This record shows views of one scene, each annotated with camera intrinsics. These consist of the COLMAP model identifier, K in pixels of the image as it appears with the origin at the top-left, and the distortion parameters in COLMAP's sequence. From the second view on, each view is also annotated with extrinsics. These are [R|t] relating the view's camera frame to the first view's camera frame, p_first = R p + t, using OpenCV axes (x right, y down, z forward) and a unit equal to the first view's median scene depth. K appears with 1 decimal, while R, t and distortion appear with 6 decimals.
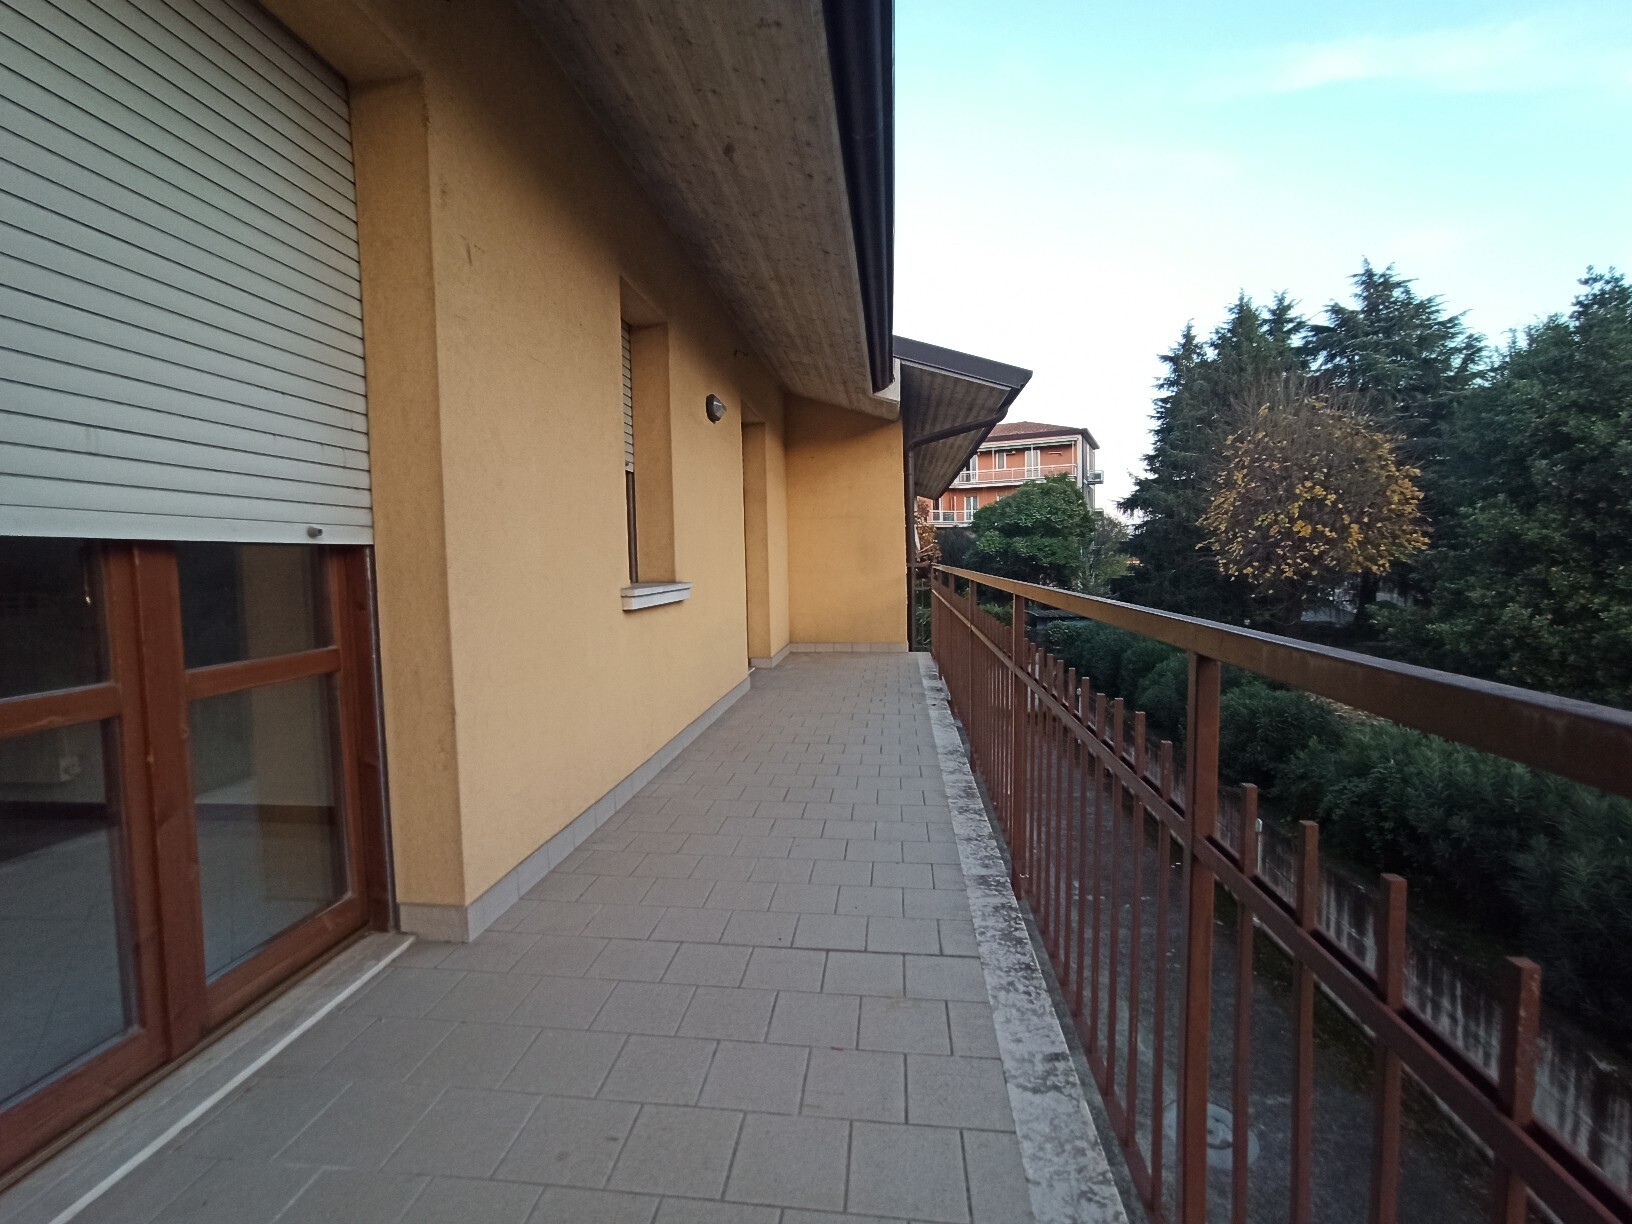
lens RADIAL K [[746.0, 0, 806.3], [0, 746.0, 613.6], [0, 0, 1]] dist [-0.025674, 0.014317]
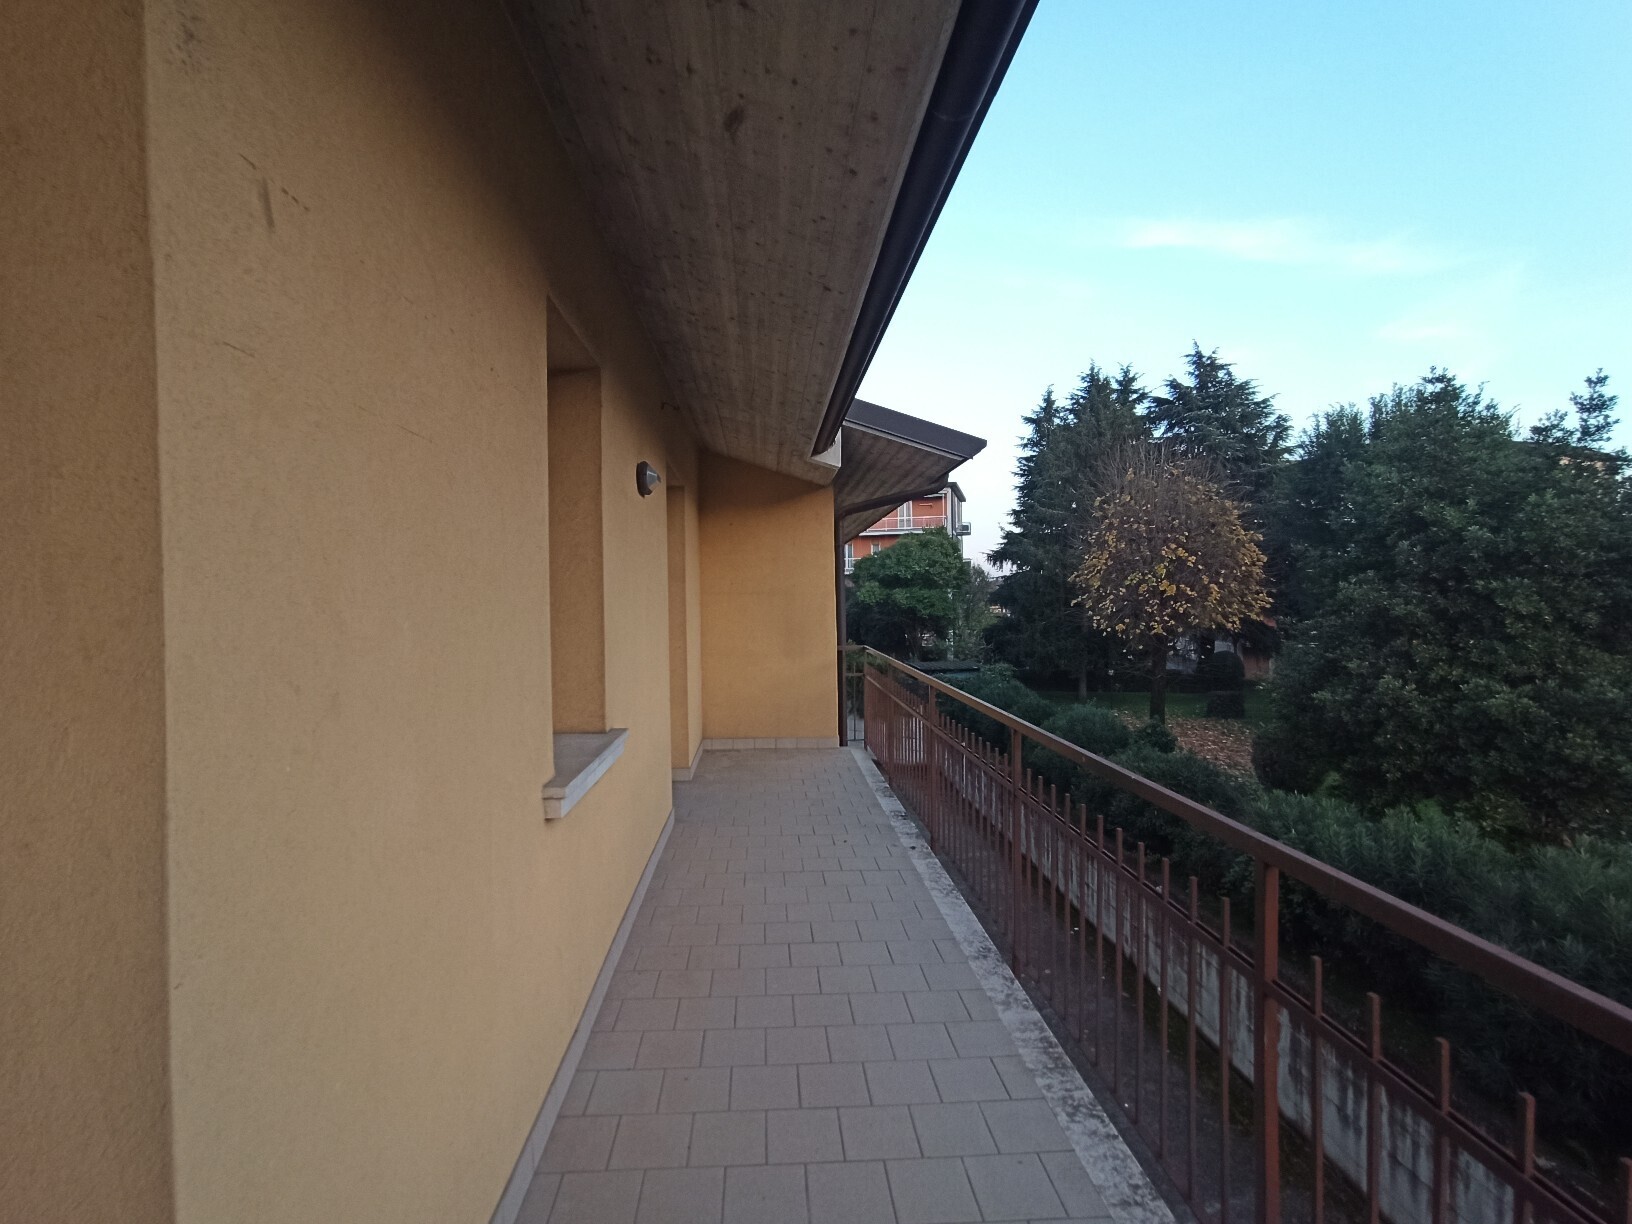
lens RADIAL K [[746.0, 0, 810.4], [0, 746.0, 614.1], [0, 0, 1]] dist [-0.025674, 0.014317]
pose [[0.983553, 0.007869, 0.180446, -0.046667], [0.001791, 0.998576, -0.053312, -0.047666], [-0.180609, 0.052758, 0.982139, 0.113148]]
